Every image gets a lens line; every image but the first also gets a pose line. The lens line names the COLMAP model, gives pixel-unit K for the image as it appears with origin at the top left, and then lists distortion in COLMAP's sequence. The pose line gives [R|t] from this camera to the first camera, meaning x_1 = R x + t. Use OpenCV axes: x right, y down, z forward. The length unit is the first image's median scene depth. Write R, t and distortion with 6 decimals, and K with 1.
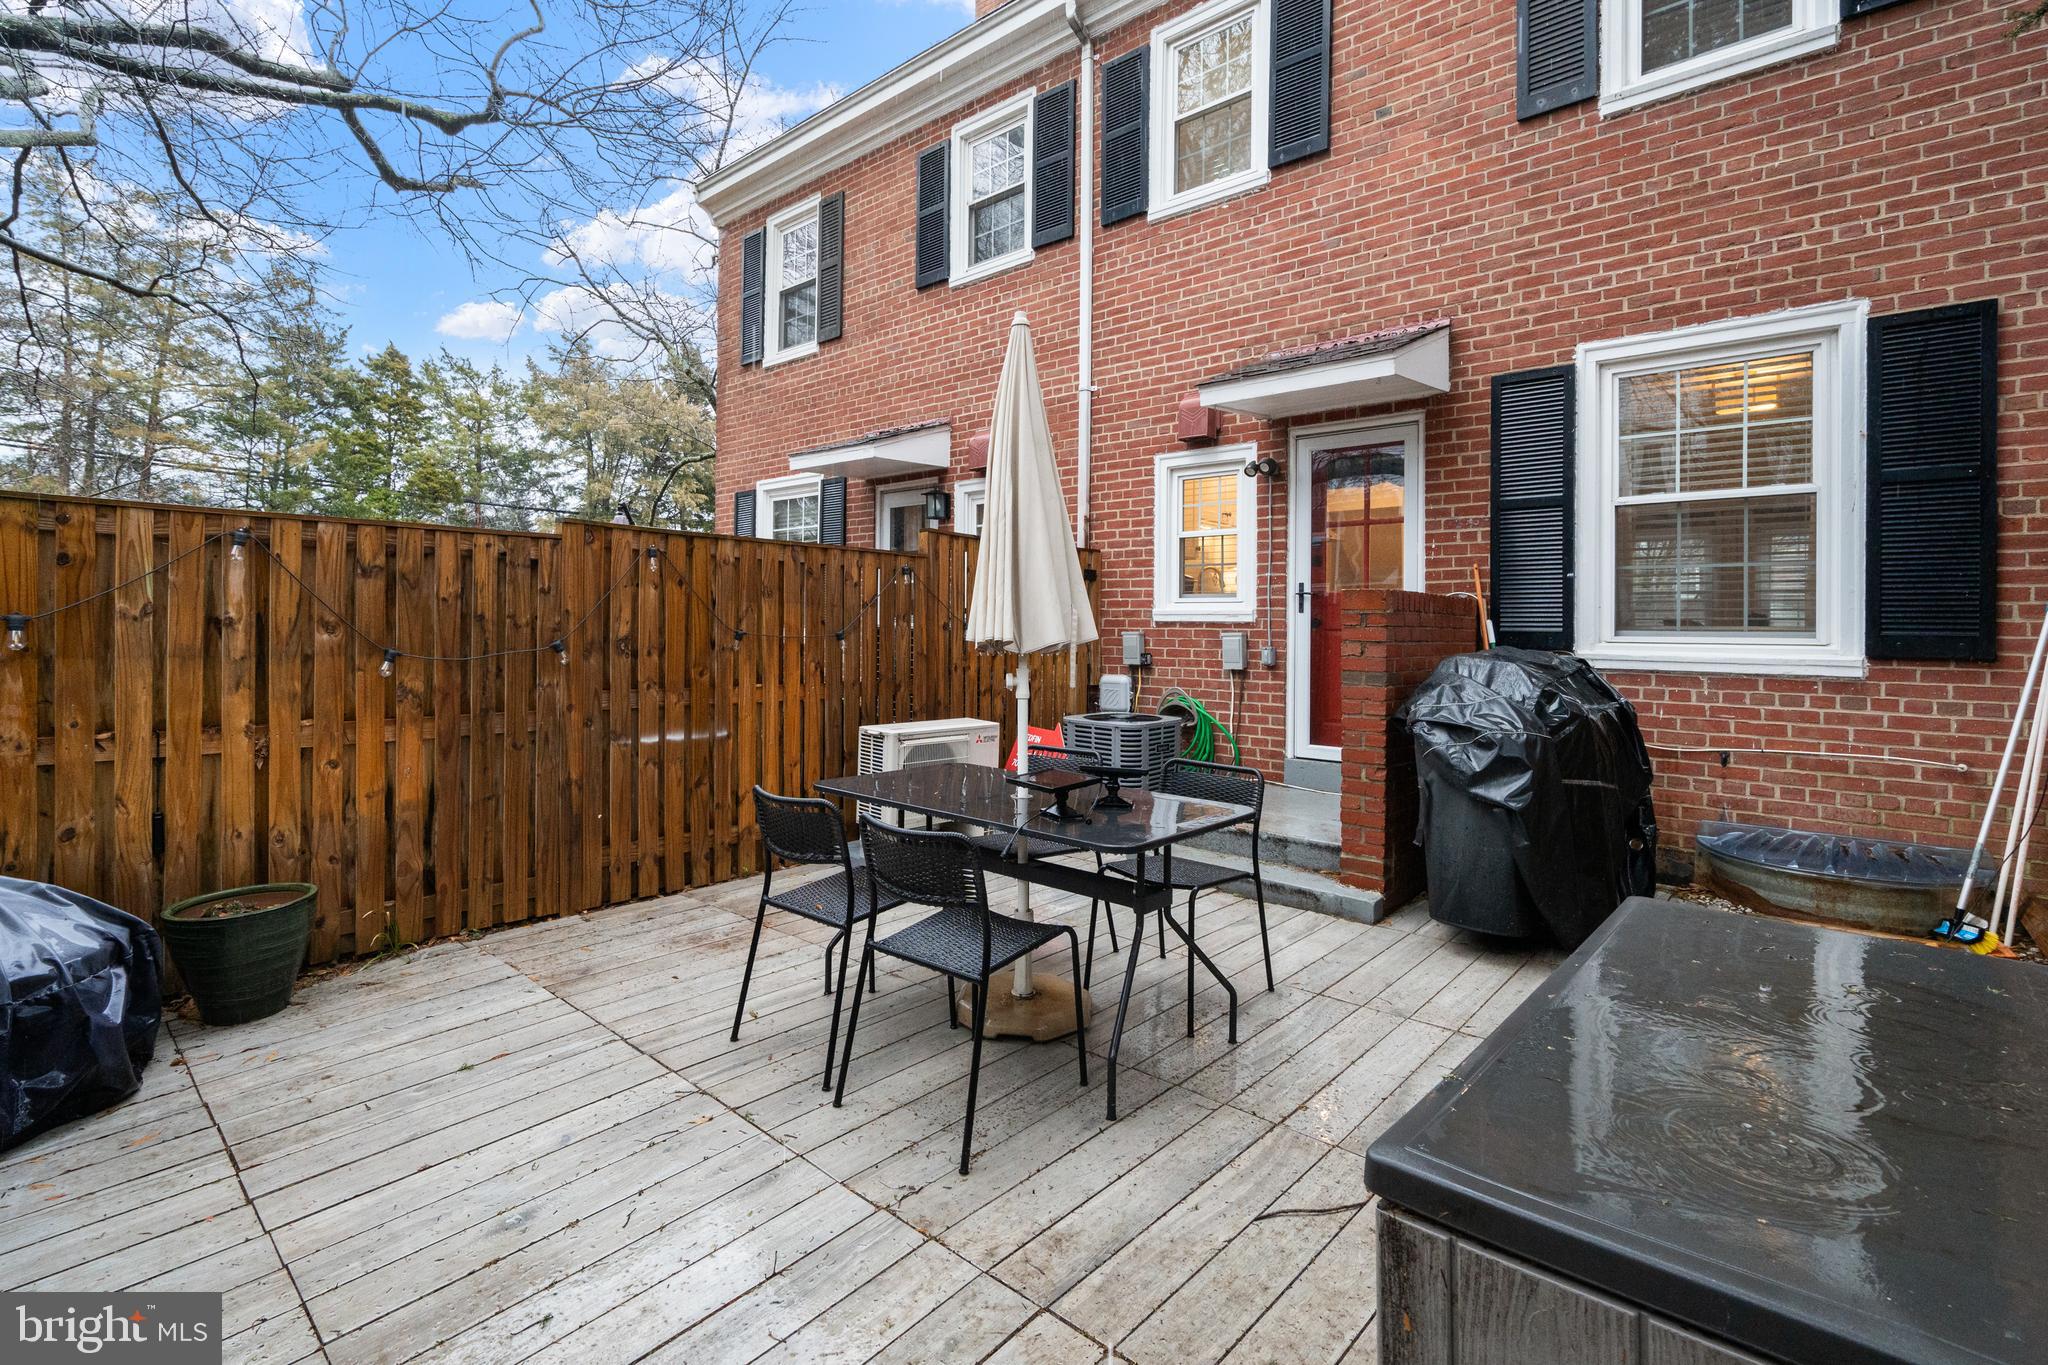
lens RADIAL K [[927.5, 0, 1037.0], [0, 927.5, 606.5], [0, 0, 1]] dist [-0.006664, 0.003176]
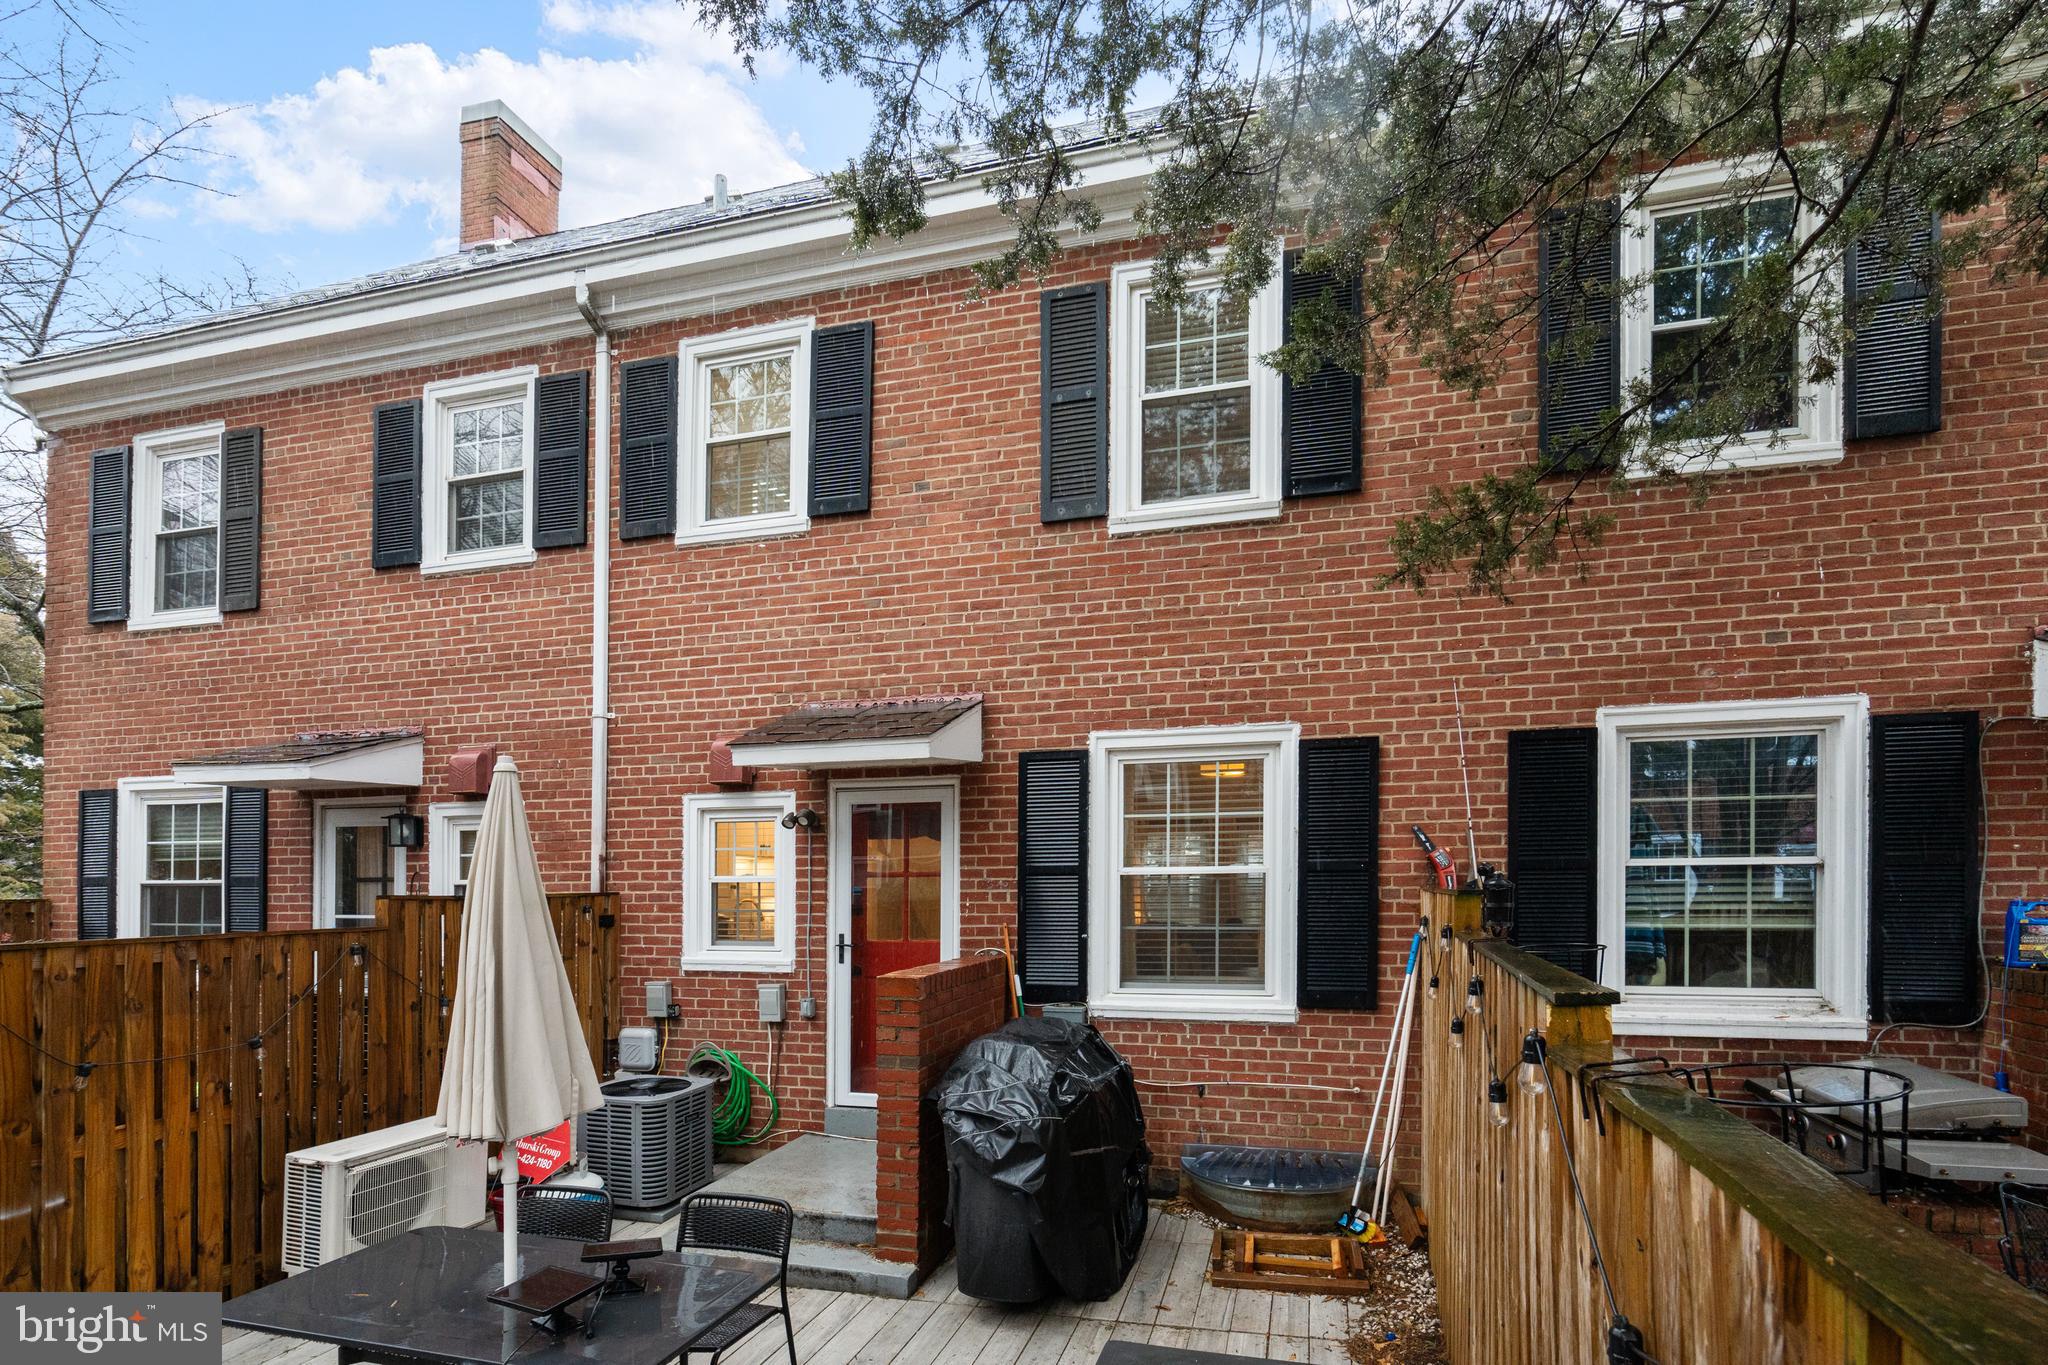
lens RADIAL K [[1023.7, 0, 1043.9], [0, 1023.7, 687.2], [0, 0, 1]] dist [-0.007513, 0.003919]
pose [[0.905851, 0.002036, 0.423593, 0.024678], [-0.007767, 0.999900, 0.011802, -0.302078], [-0.423526, -0.013981, 0.905776, -0.051010]]
